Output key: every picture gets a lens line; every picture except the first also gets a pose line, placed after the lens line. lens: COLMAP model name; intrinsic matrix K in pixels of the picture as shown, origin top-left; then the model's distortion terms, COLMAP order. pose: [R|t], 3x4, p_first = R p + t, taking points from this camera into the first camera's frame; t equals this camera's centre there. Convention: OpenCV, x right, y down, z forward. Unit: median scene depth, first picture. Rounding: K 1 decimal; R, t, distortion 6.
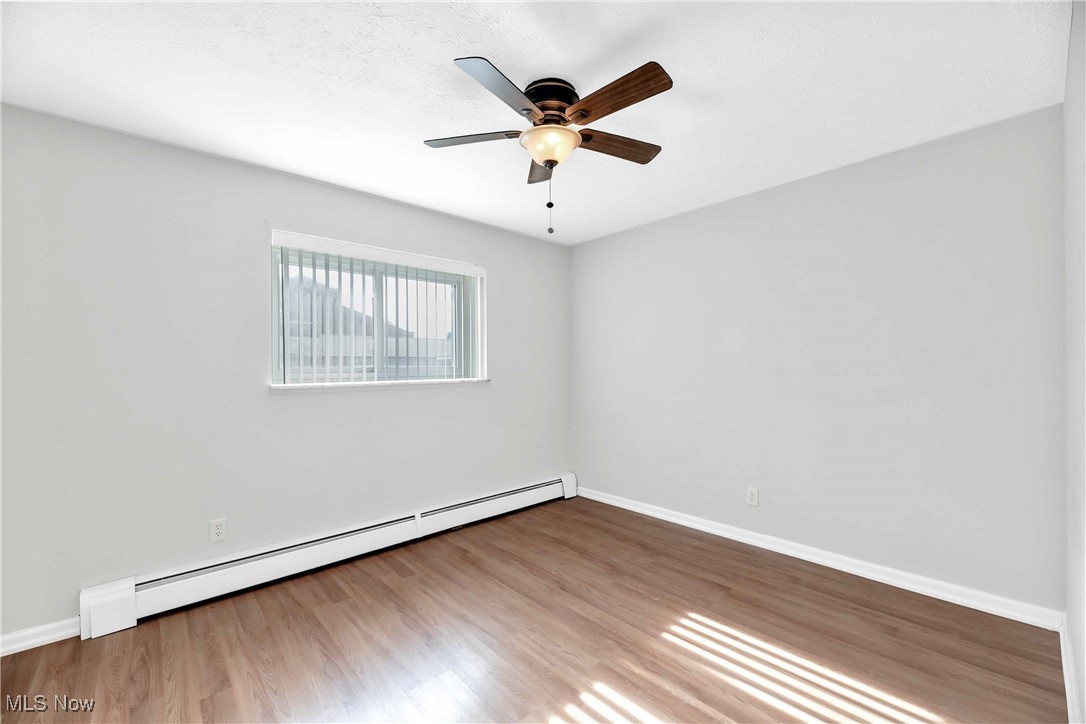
lens RADIAL K [[443.1, 0, 548.3], [0, 443.1, 368.1], [0, 0, 1]] dist [-0.001408, -0.000422]
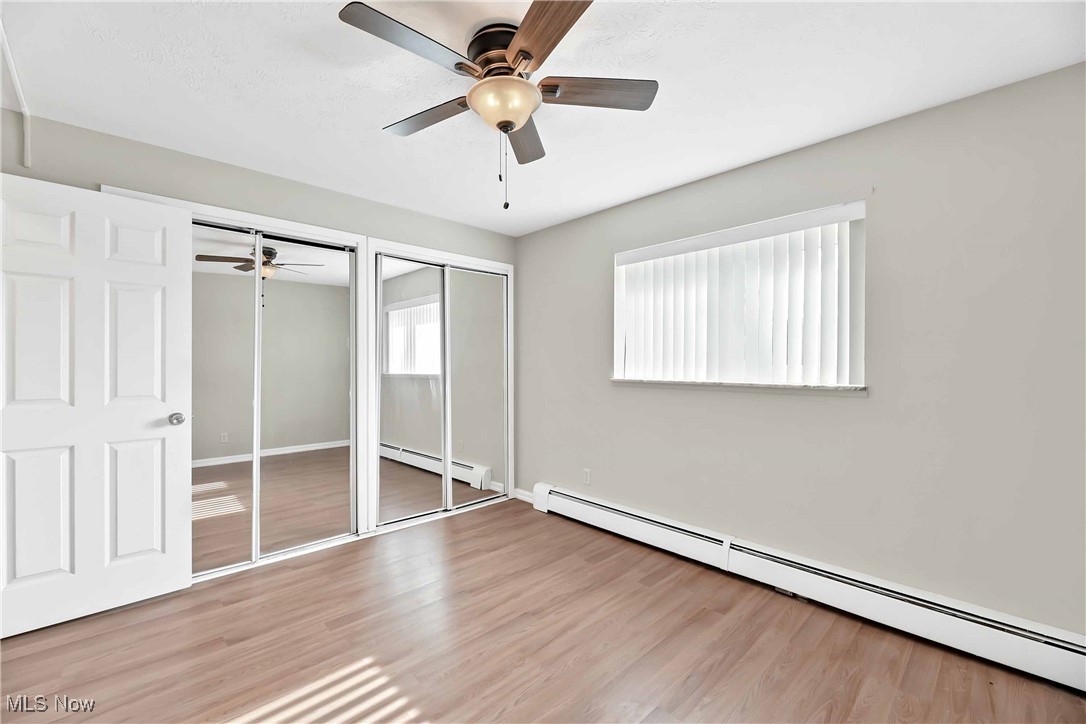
lens RADIAL K [[443.1, 0, 548.3], [0, 443.1, 368.1], [0, 0, 1]] dist [-0.001408, -0.000422]
pose [[0.022094, 0.019064, -0.999574, 0.615541], [-0.008879, 0.999782, 0.018872, -0.008613], [0.999716, 0.008459, 0.022259, 0.763781]]
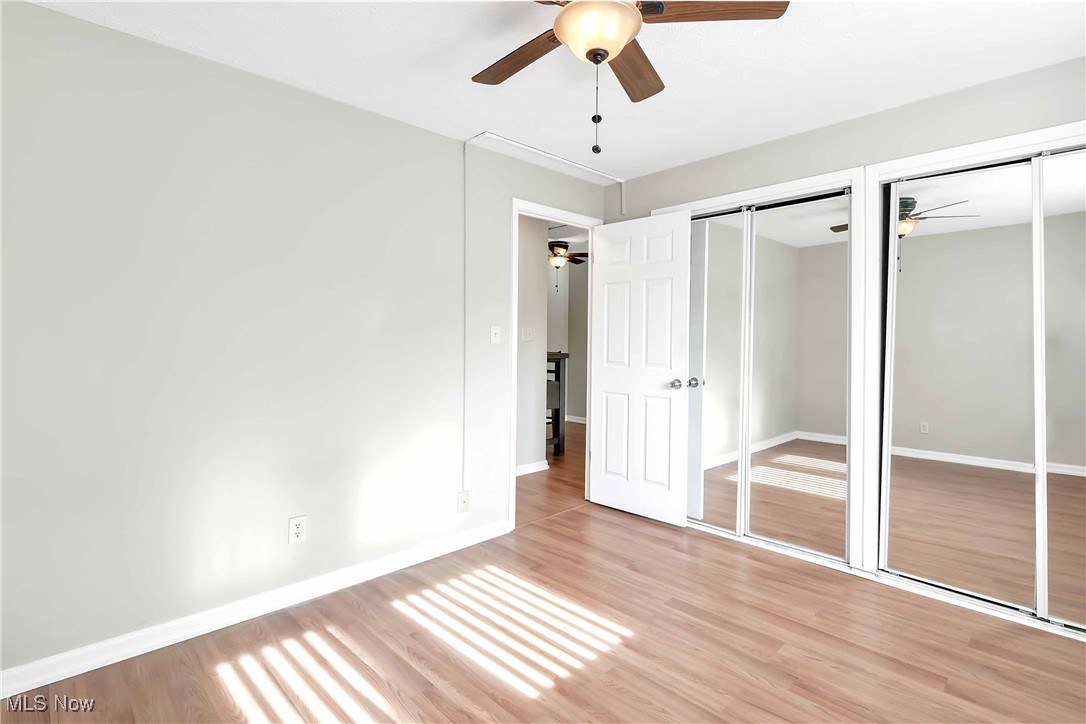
lens RADIAL K [[530.9, 0, 541.4], [0, 530.9, 335.7], [0, 0, 1]] dist [-0.017642, 0.000012]
pose [[-0.999893, 0.005607, -0.013499, 0.070626], [0.005581, 0.999982, 0.001981, -0.006512], [0.013509, 0.001906, -0.999907, 1.326381]]
